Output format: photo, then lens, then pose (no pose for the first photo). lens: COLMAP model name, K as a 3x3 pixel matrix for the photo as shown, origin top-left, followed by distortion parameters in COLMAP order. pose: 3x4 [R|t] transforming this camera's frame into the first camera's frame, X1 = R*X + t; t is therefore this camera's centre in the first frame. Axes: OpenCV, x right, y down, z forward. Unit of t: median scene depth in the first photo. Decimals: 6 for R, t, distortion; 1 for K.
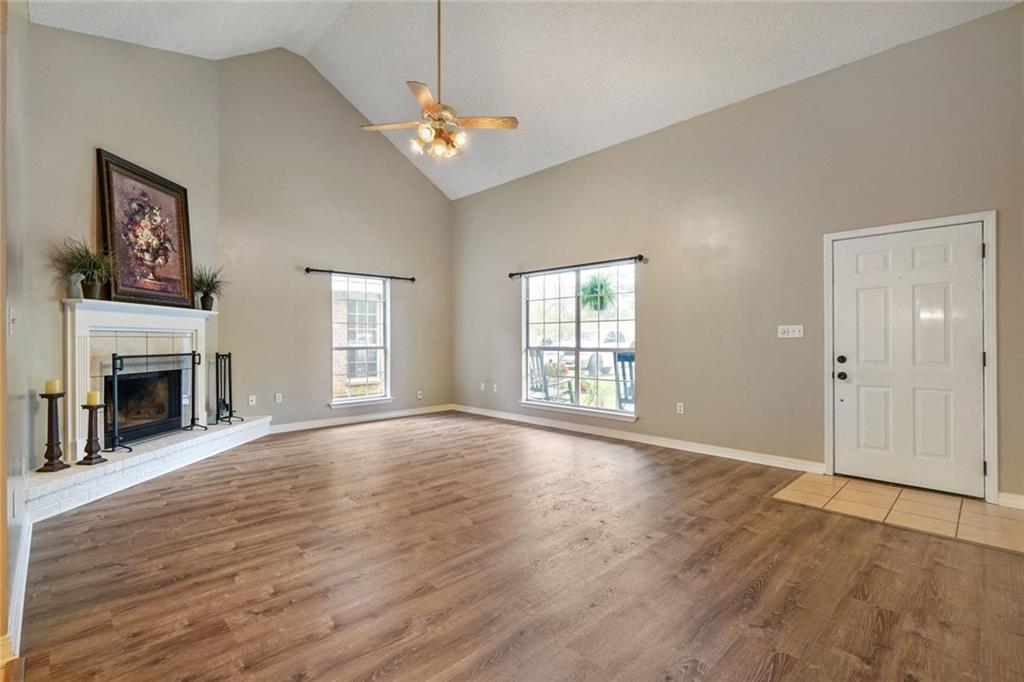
lens RADIAL K [[472.1, 0, 504.0], [0, 472.1, 344.2], [0, 0, 1]] dist [-0.003310, 0.000052]
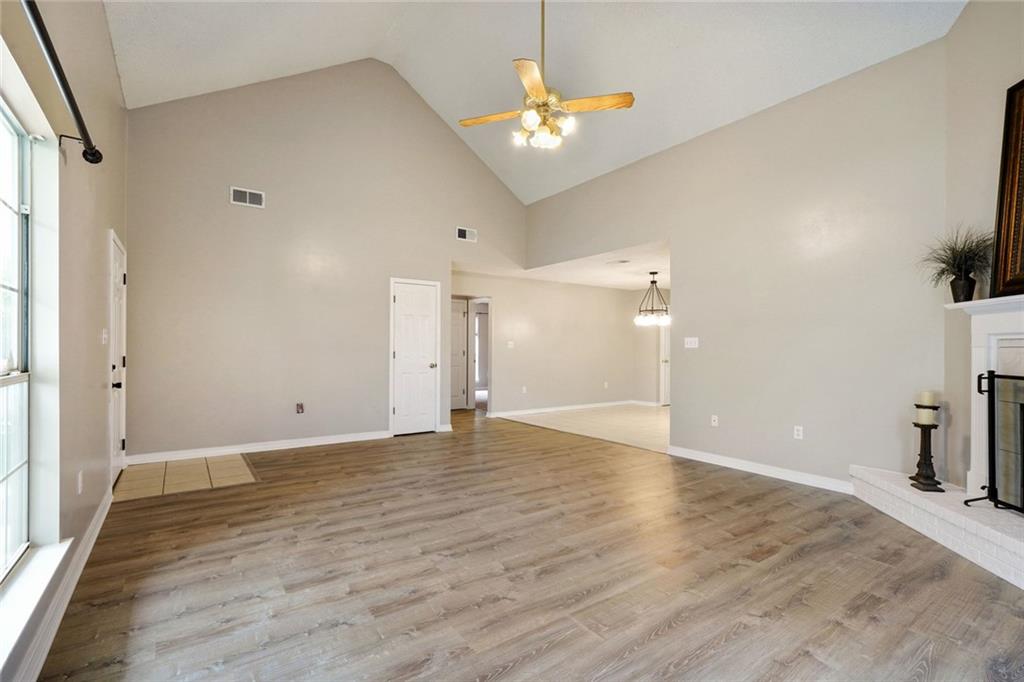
lens RADIAL K [[472.1, 0, 504.0], [0, 472.1, 344.2], [0, 0, 1]] dist [-0.003310, 0.000052]
pose [[-0.986810, -0.003949, 0.161832, -0.183203], [-0.003962, 0.999992, 0.000245, -0.016532], [-0.161832, -0.000399, -0.986818, 1.632733]]
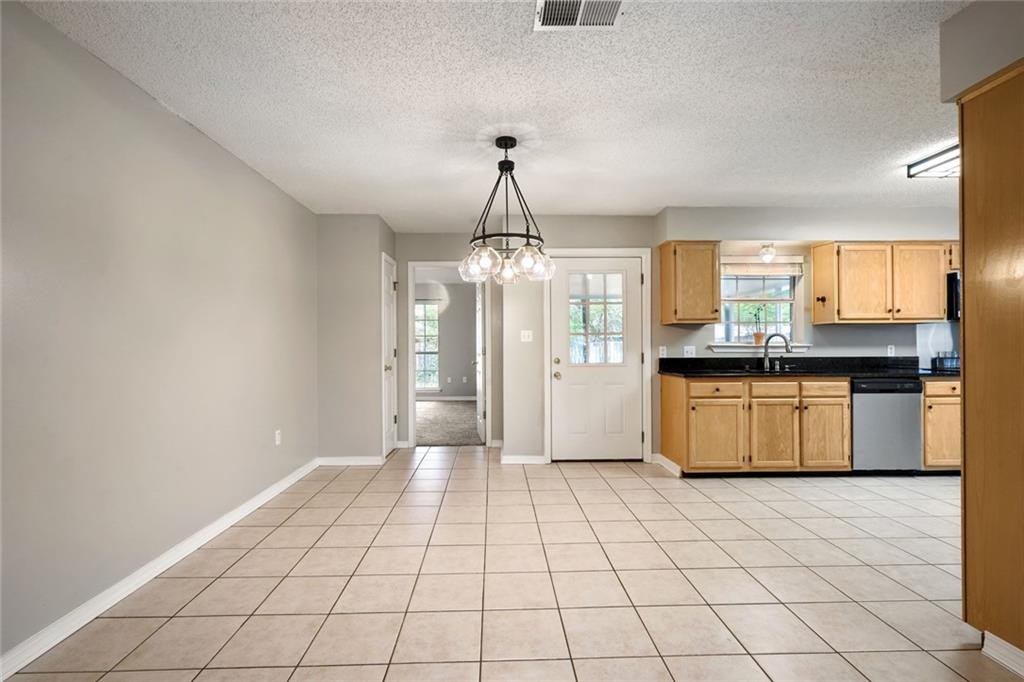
lens RADIAL K [[472.1, 0, 504.0], [0, 472.1, 344.2], [0, 0, 1]] dist [-0.003310, 0.000052]
pose [[-0.685614, 0.005515, -0.727944, 0.035476], [0.000467, 0.999974, 0.007137, -0.002723], [0.727965, 0.004554, -0.685599, 0.294733]]
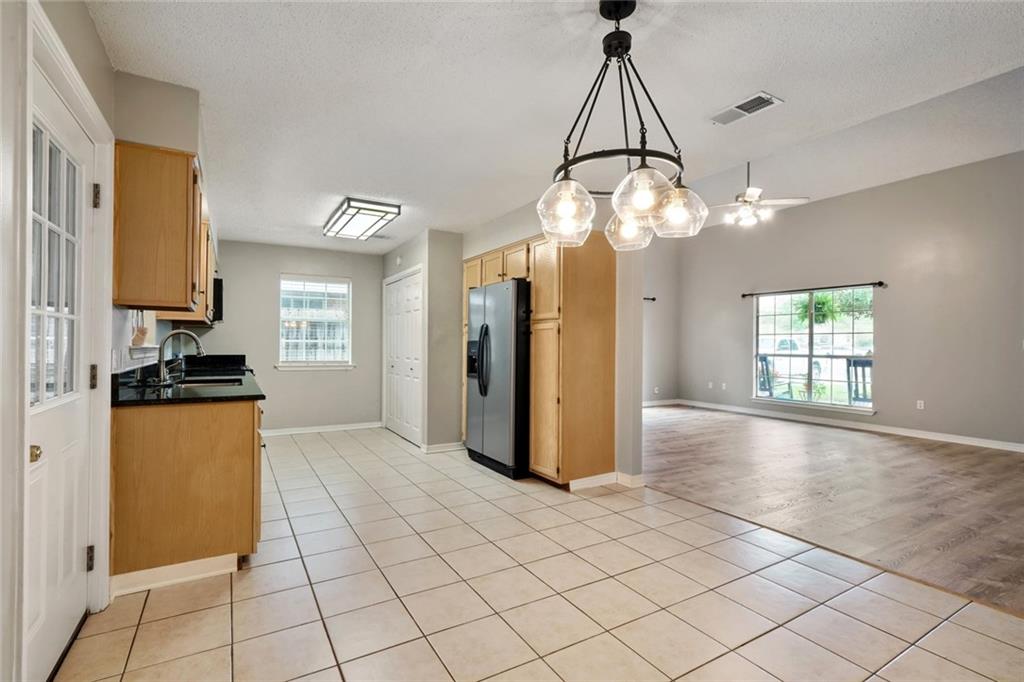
lens RADIAL K [[472.1, 0, 504.0], [0, 472.1, 344.2], [0, 0, 1]] dist [-0.003310, 0.000052]
pose [[0.968512, 0.010580, -0.248743, -0.442531], [-0.013539, 0.999856, -0.010189, 0.004156], [0.248599, 0.013236, 0.968516, -0.551806]]
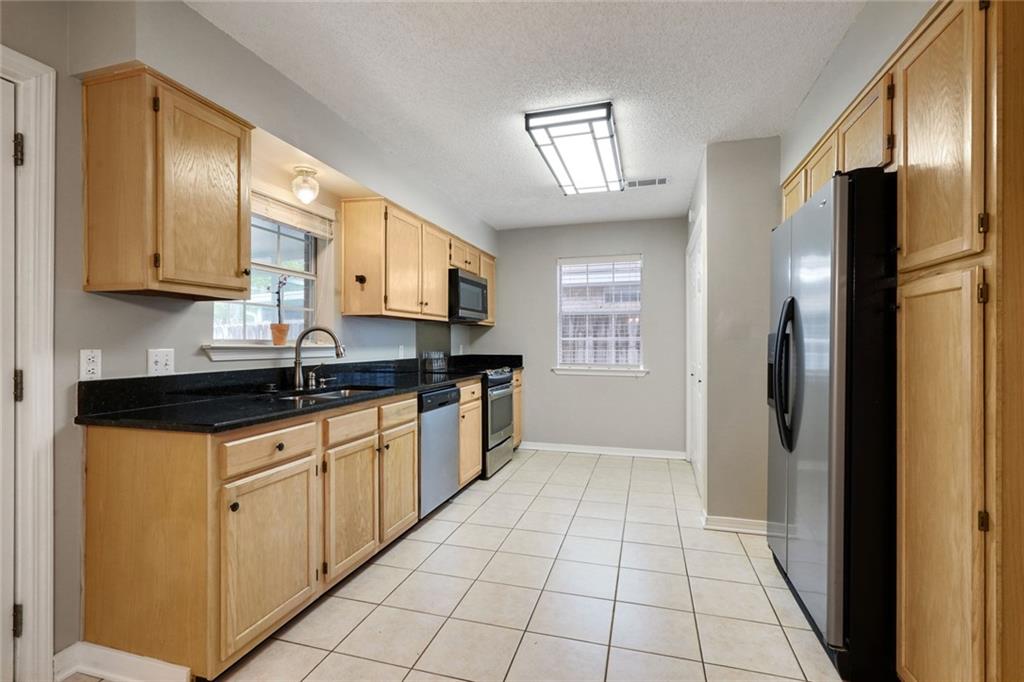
lens RADIAL K [[474.9, 0, 507.3], [0, 474.9, 341.7], [0, 0, 1]] dist [-0.001889, 0.000183]
pose [[0.483170, 0.002851, -0.875522, -0.456650], [-0.010615, 0.999940, -0.002602, 0.000461], [0.875462, 0.010550, 0.483171, -0.055003]]
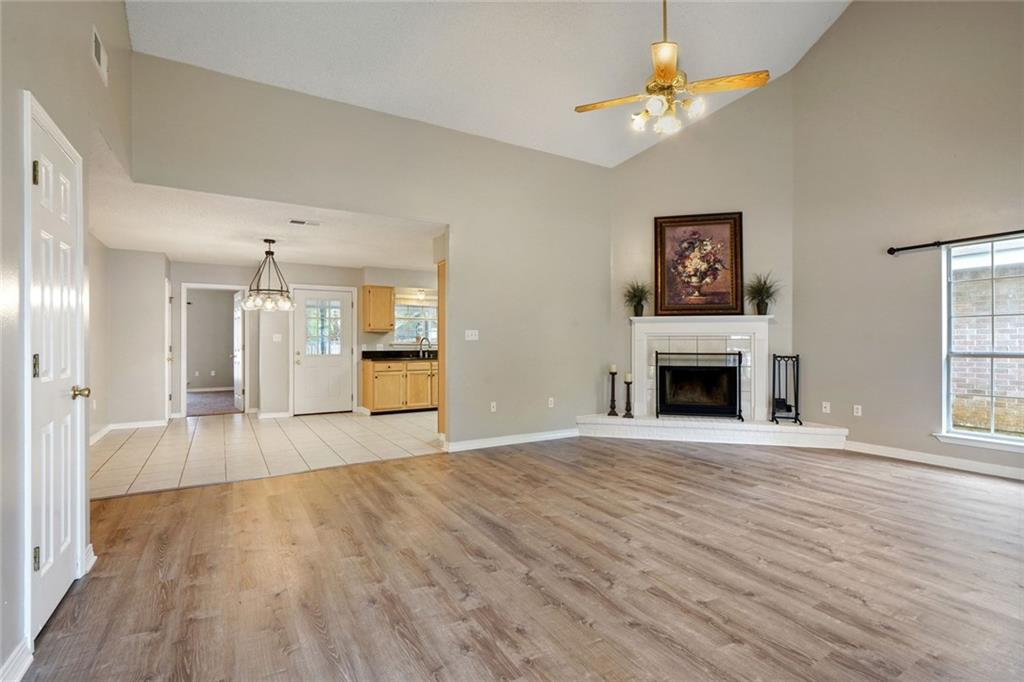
lens RADIAL K [[472.1, 0, 504.0], [0, 472.1, 344.2], [0, 0, 1]] dist [-0.003310, 0.000052]
pose [[-0.236734, 0.006228, -0.971554, 0.666727], [-0.007133, 0.999941, 0.008148, -0.009206], [0.971548, 0.008859, -0.236676, 0.784748]]
